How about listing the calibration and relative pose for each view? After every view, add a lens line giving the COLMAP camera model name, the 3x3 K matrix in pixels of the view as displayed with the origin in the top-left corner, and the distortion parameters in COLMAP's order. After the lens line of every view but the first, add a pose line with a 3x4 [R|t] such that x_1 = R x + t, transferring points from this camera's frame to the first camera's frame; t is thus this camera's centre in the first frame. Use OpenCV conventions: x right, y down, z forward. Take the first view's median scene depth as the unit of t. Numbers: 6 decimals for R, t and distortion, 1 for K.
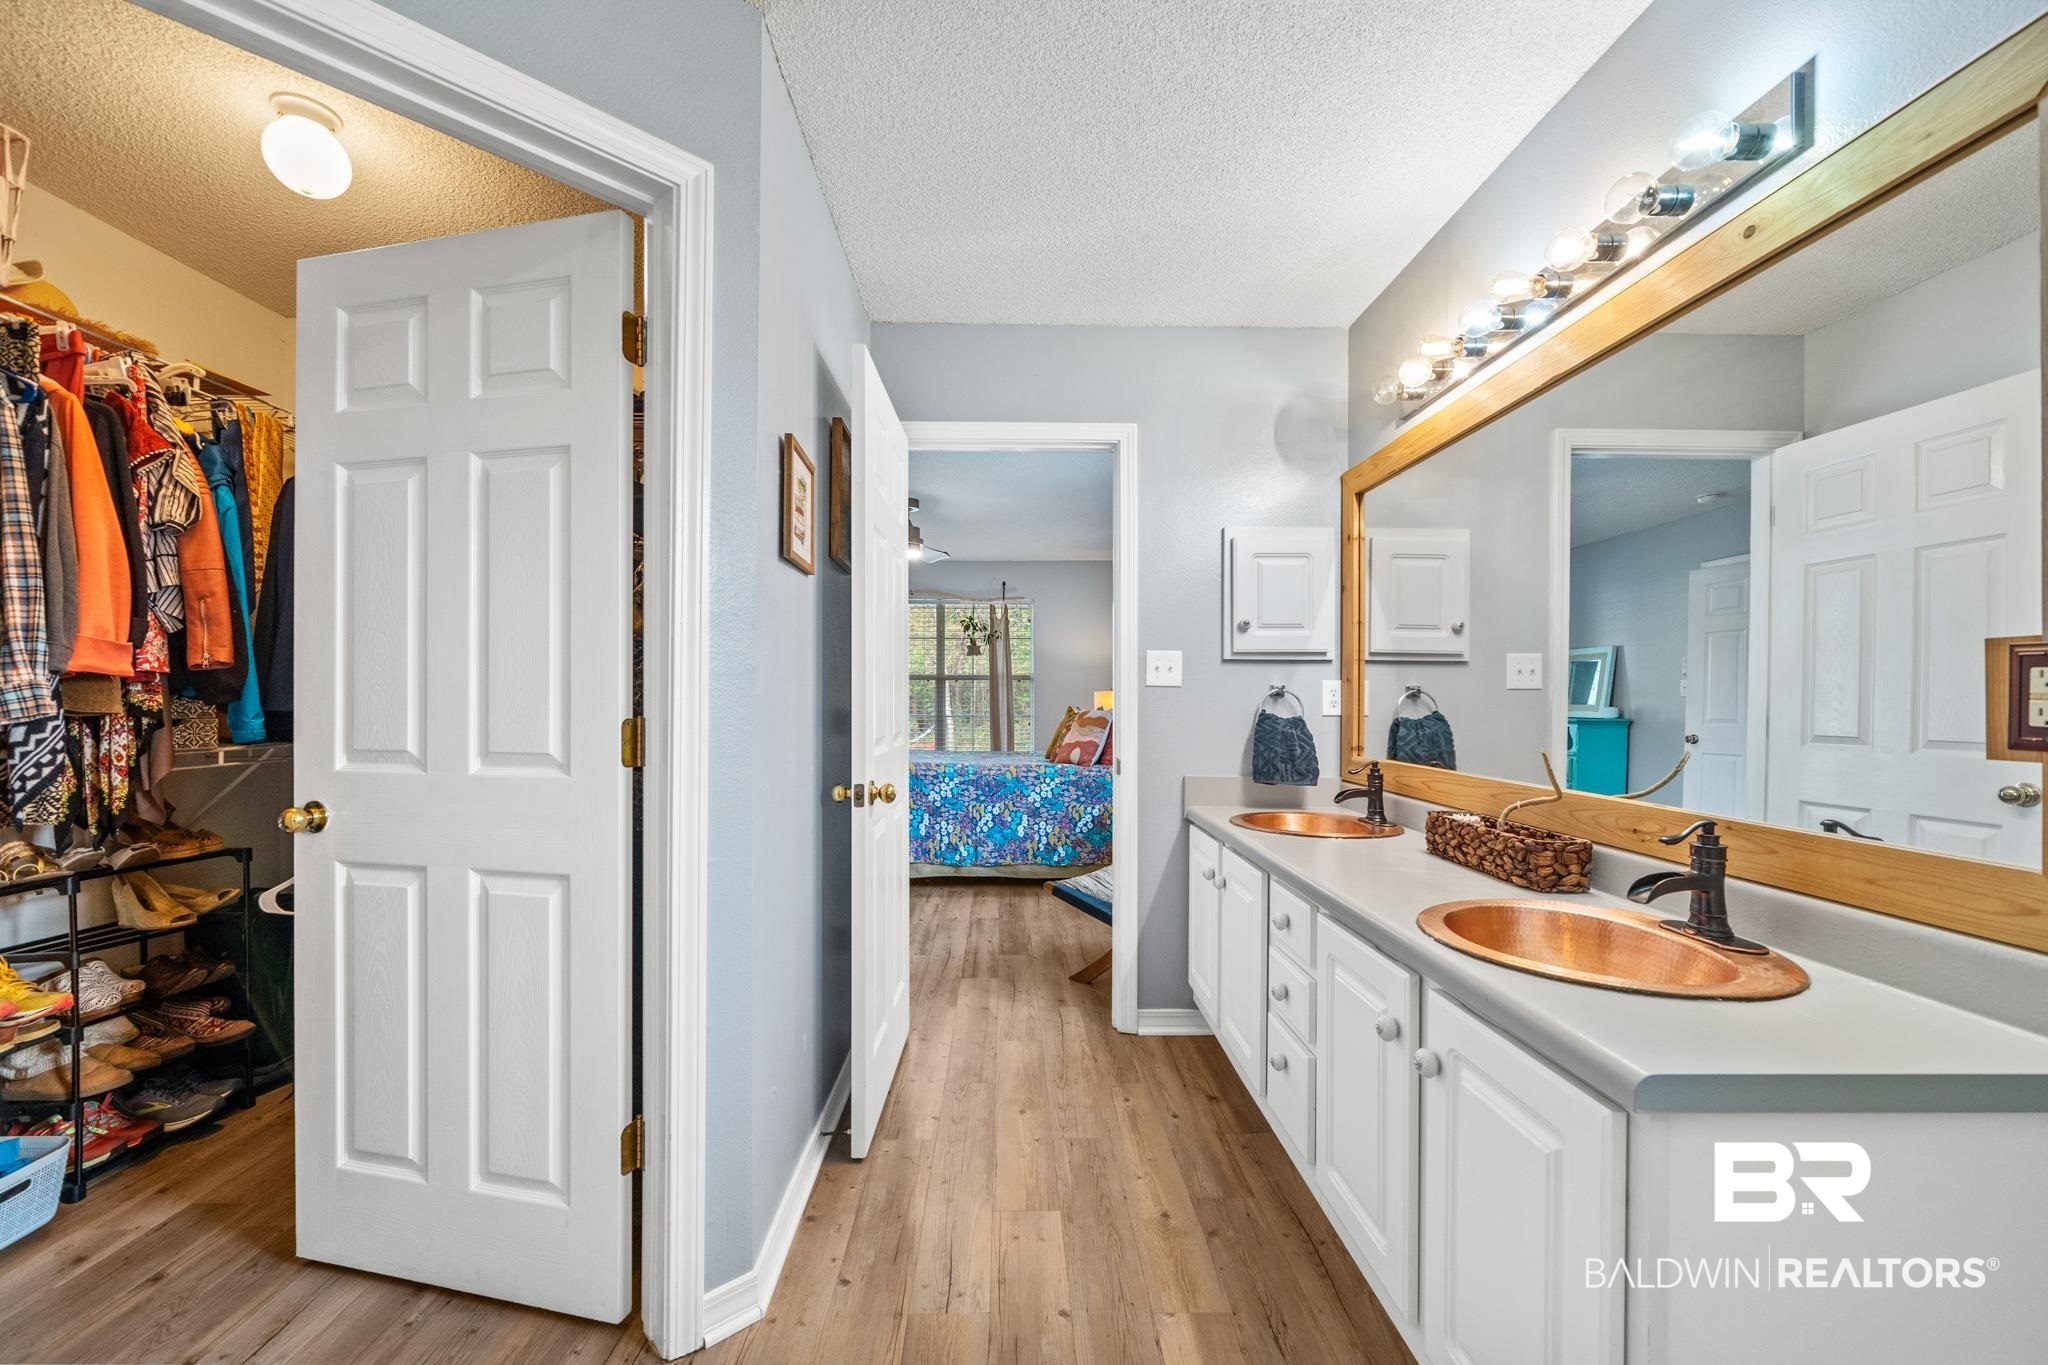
lens RADIAL K [[824.3, 0, 1014.5], [0, 824.3, 694.2], [0, 0, 1]] dist [-0.000307, -0.000038]
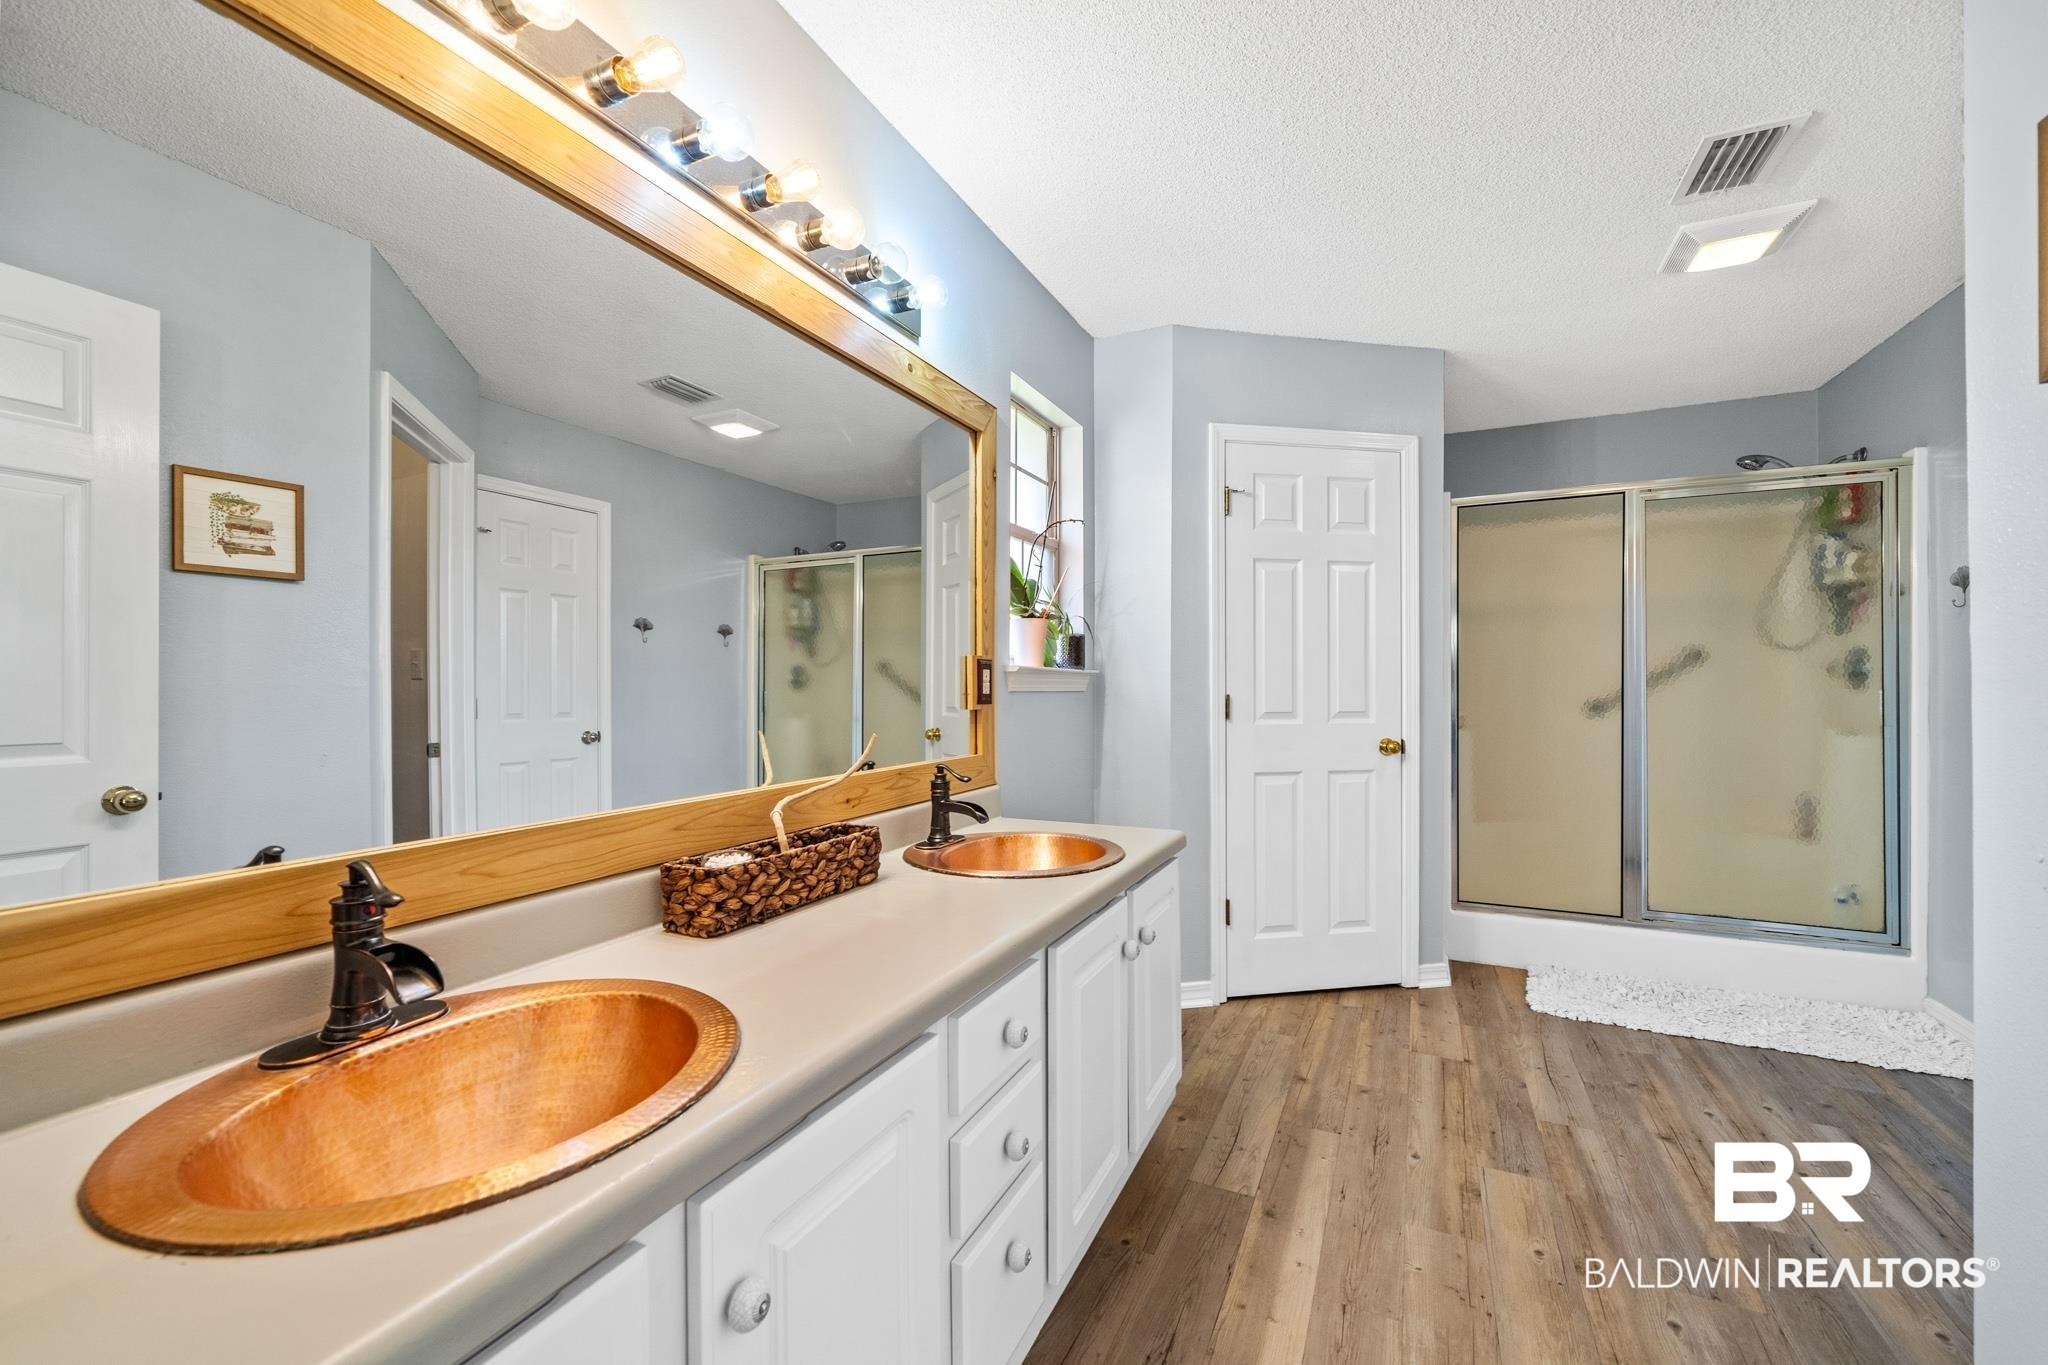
lens RADIAL K [[824.3, 0, 1014.5], [0, 824.3, 694.2], [0, 0, 1]] dist [-0.000307, -0.000038]
pose [[-0.896959, -0.001167, 0.442112, 0.050132], [0.001005, 0.999989, 0.004680, 0.014418], [-0.442112, 0.004642, -0.896948, 1.655737]]
